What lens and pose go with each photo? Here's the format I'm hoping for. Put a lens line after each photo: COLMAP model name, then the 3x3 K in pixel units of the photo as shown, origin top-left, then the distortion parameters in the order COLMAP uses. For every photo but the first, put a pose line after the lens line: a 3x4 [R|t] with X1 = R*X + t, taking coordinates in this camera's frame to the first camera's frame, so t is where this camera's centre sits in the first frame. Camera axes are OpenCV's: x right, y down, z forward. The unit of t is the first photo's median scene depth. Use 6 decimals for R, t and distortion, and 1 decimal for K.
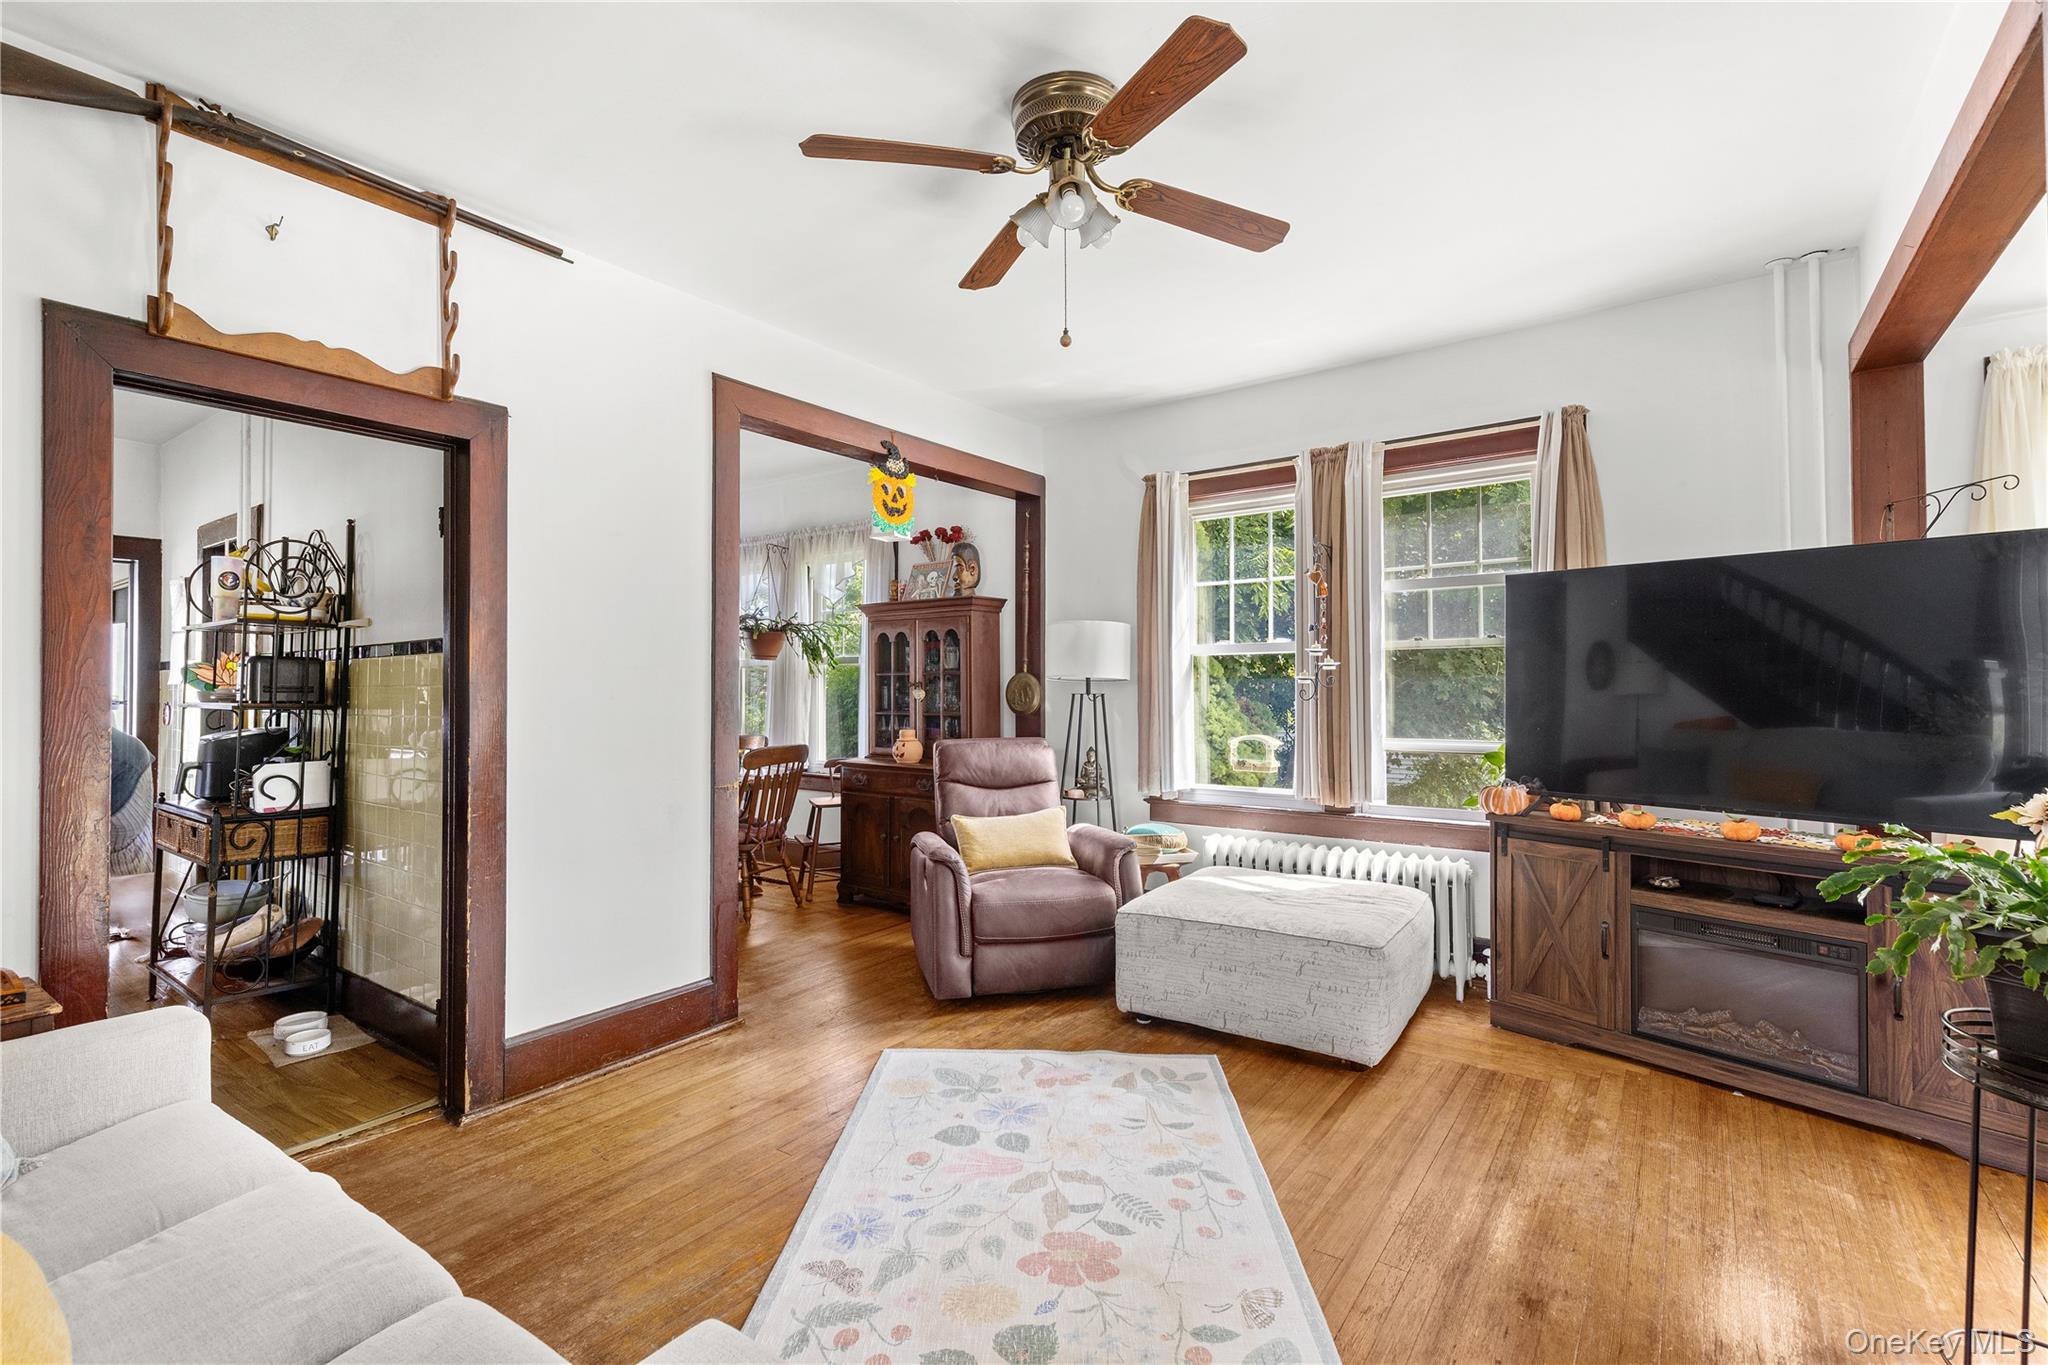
lens RADIAL K [[914.5, 0, 1019.2], [0, 914.5, 677.3], [0, 0, 1]] dist [0.002453, -0.000010]
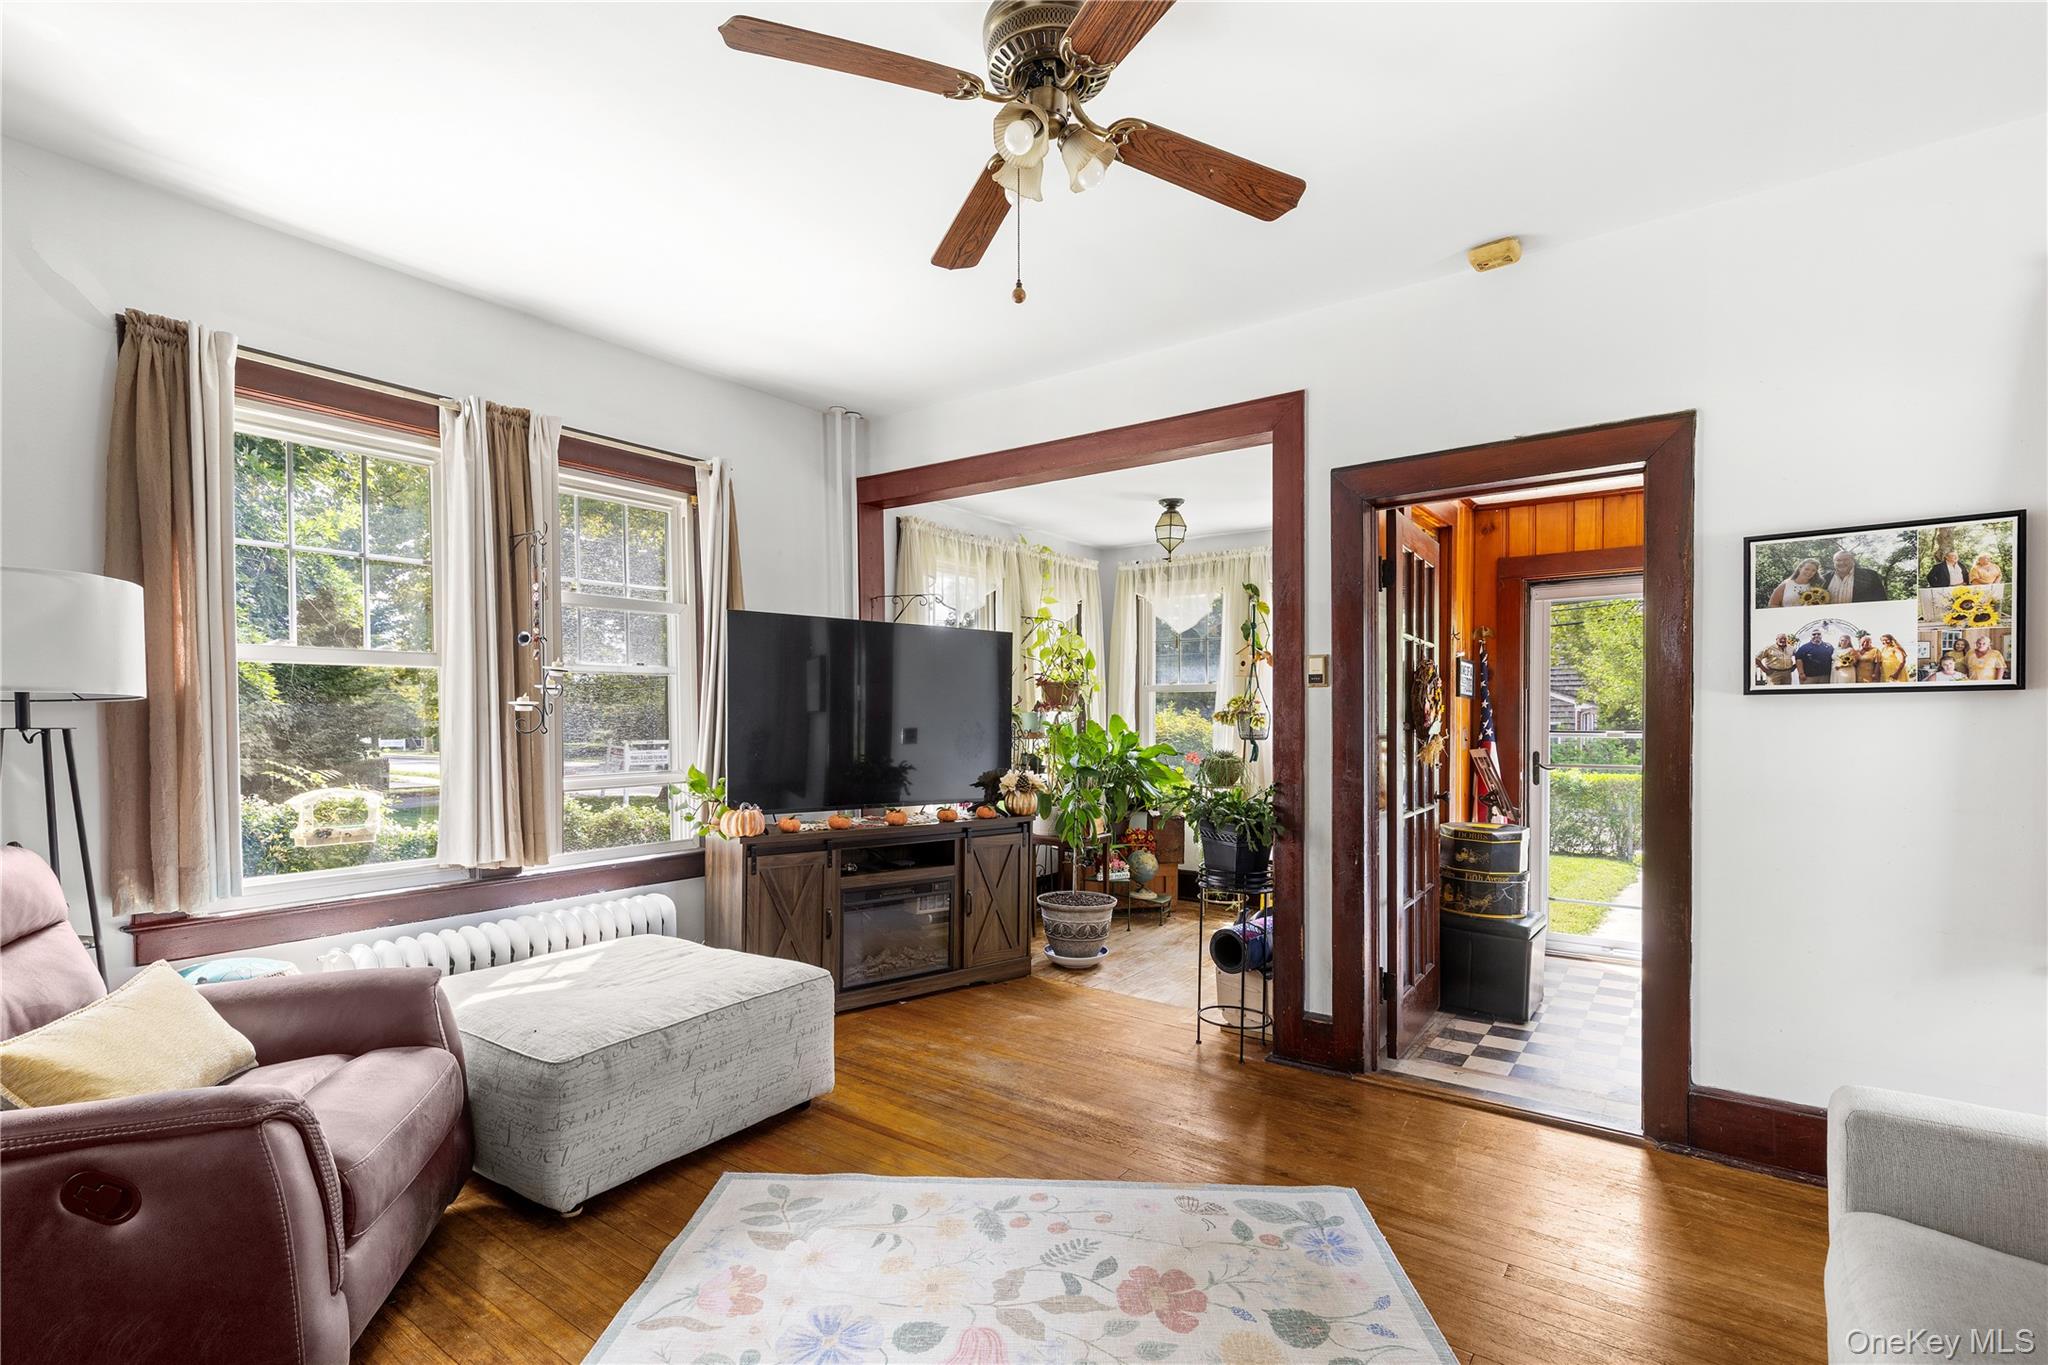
lens RADIAL K [[949.3, 0, 1001.7], [0, 949.3, 724.4], [0, 0, 1]] dist [-0.001119, 0.000103]
pose [[-0.000380, -0.002120, 0.999998, -0.754373], [-0.008200, 0.999964, 0.002117, 0.020868], [-0.999966, -0.008199, -0.000397, 0.934867]]
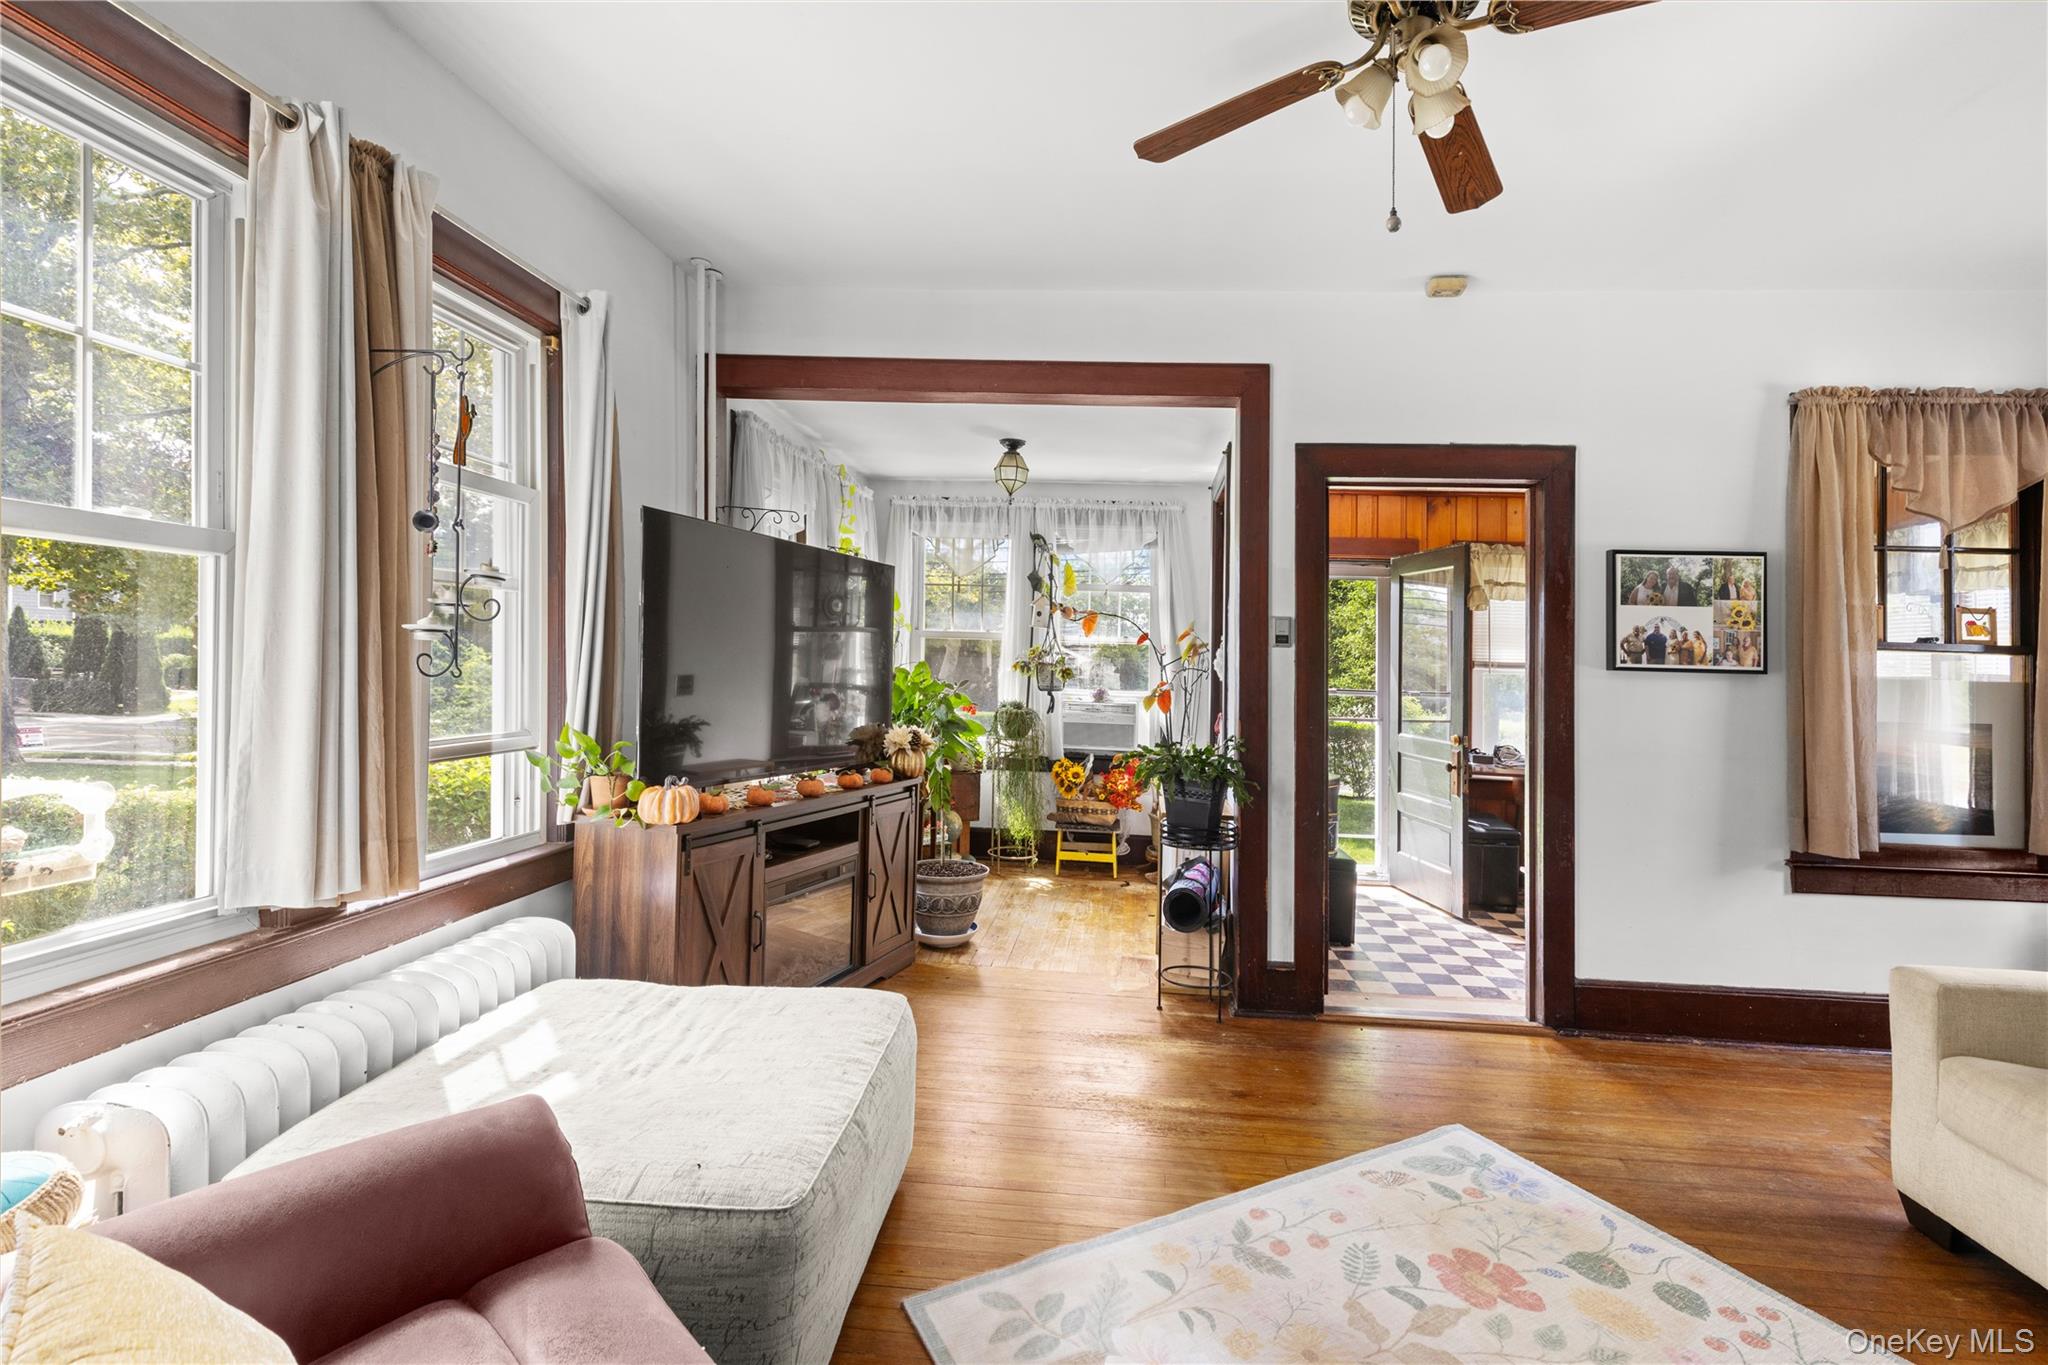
lens RADIAL K [[964.4, 0, 1053.2], [0, 964.4, 645.1], [0, 0, 1]] dist [-0.002246, 0.000273]
pose [[-0.540898, 0.005876, 0.841068, -0.431167], [-0.037108, 0.998835, -0.030843, 0.019593], [-0.840269, -0.047893, -0.540050, 1.548906]]
